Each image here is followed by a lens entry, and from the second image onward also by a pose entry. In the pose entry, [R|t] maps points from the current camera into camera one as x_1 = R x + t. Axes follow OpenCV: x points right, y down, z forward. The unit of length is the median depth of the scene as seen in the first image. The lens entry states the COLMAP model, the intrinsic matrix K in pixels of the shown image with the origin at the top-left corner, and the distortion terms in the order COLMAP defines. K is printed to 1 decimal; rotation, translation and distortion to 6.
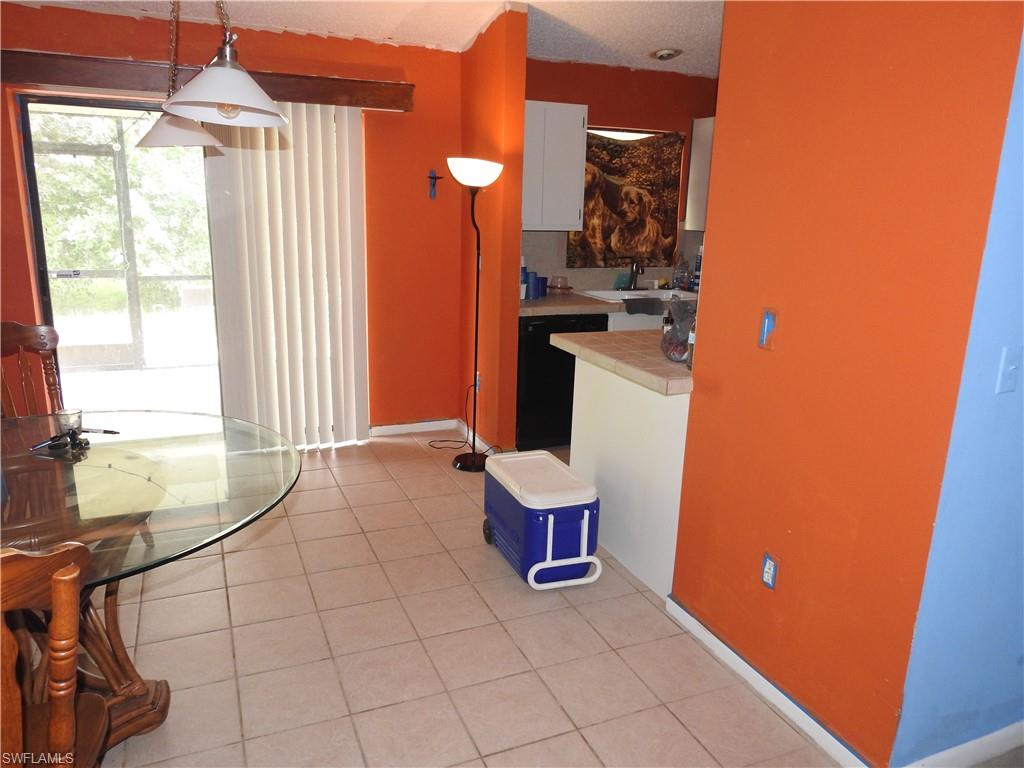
lens RADIAL K [[728.6, 0, 512.0], [0, 728.6, 384.0], [0, 0, 1]] dist [-0.002575, 0.000599]
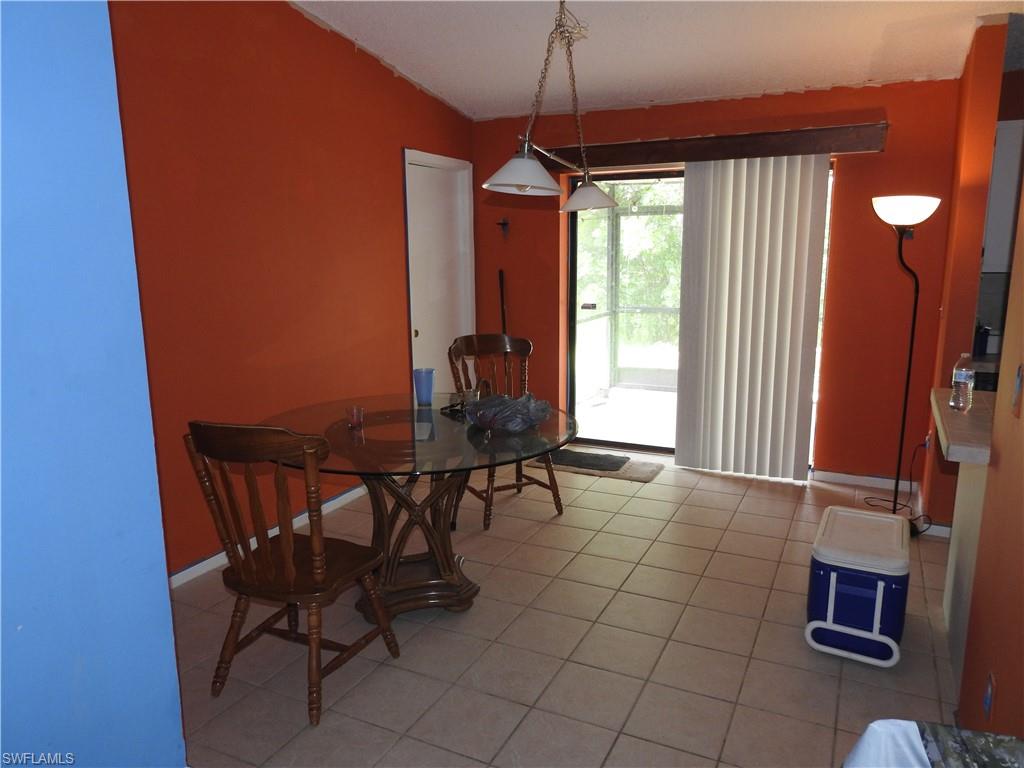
lens RADIAL K [[728.6, 0, 512.0], [0, 728.6, 384.0], [0, 0, 1]] dist [-0.002575, 0.000599]
pose [[0.652935, 0.110649, -0.749288, 0.251349], [-0.156080, 0.987695, 0.009846, -0.001912], [0.741158, 0.110520, 0.662171, 0.027951]]
